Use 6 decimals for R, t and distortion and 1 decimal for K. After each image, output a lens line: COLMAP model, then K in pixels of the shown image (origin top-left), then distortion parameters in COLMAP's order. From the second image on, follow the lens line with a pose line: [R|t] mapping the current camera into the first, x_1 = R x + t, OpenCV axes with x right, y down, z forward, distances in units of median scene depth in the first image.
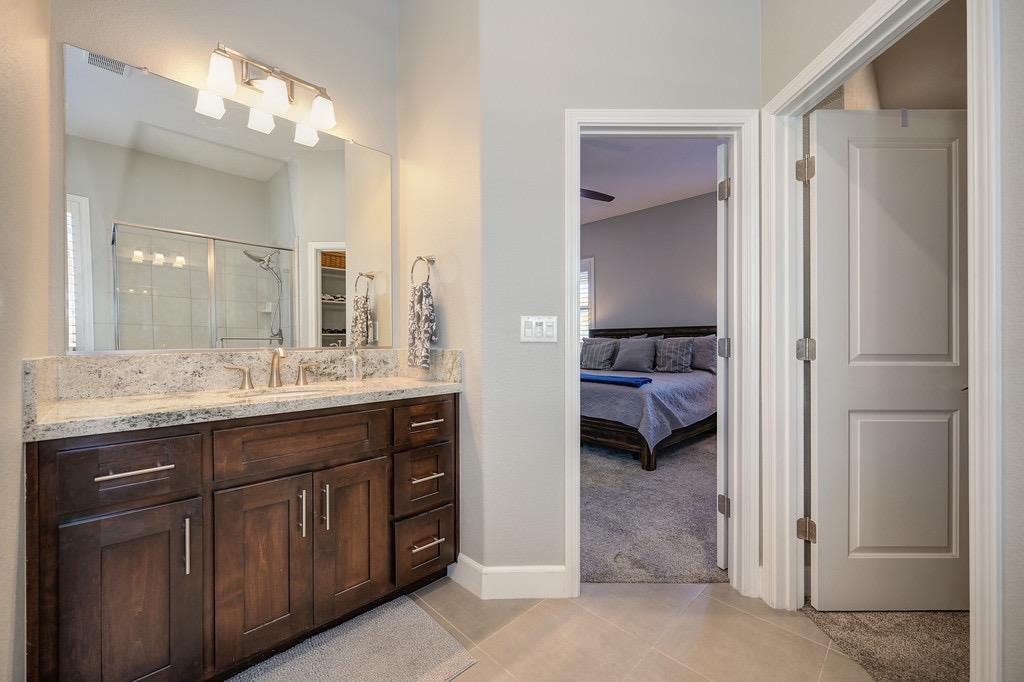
lens RADIAL K [[404.8, 0, 519.1], [0, 404.8, 341.6], [0, 0, 1]] dist [-0.003494, 0.000987]
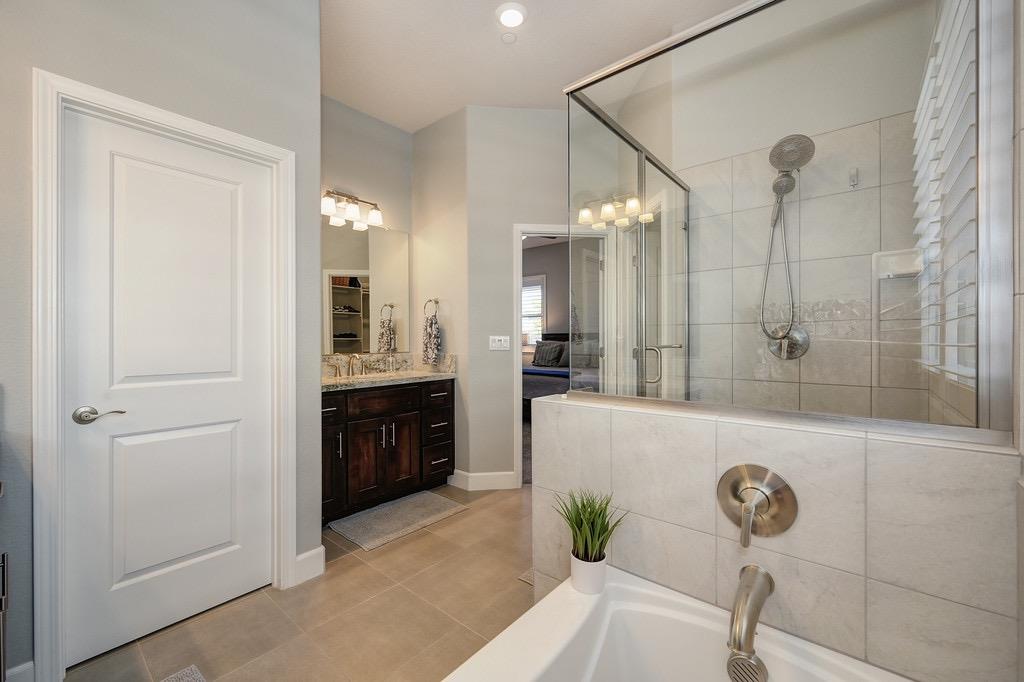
lens RADIAL K [[404.8, 0, 515.5], [0, 404.8, 339.9], [0, 0, 1]] dist [-0.003494, 0.000987]
pose [[0.996619, -0.000457, 0.082157, -0.028528], [0.000356, 0.999999, 0.001242, -0.045096], [-0.082158, -0.001208, 0.996619, -0.792218]]
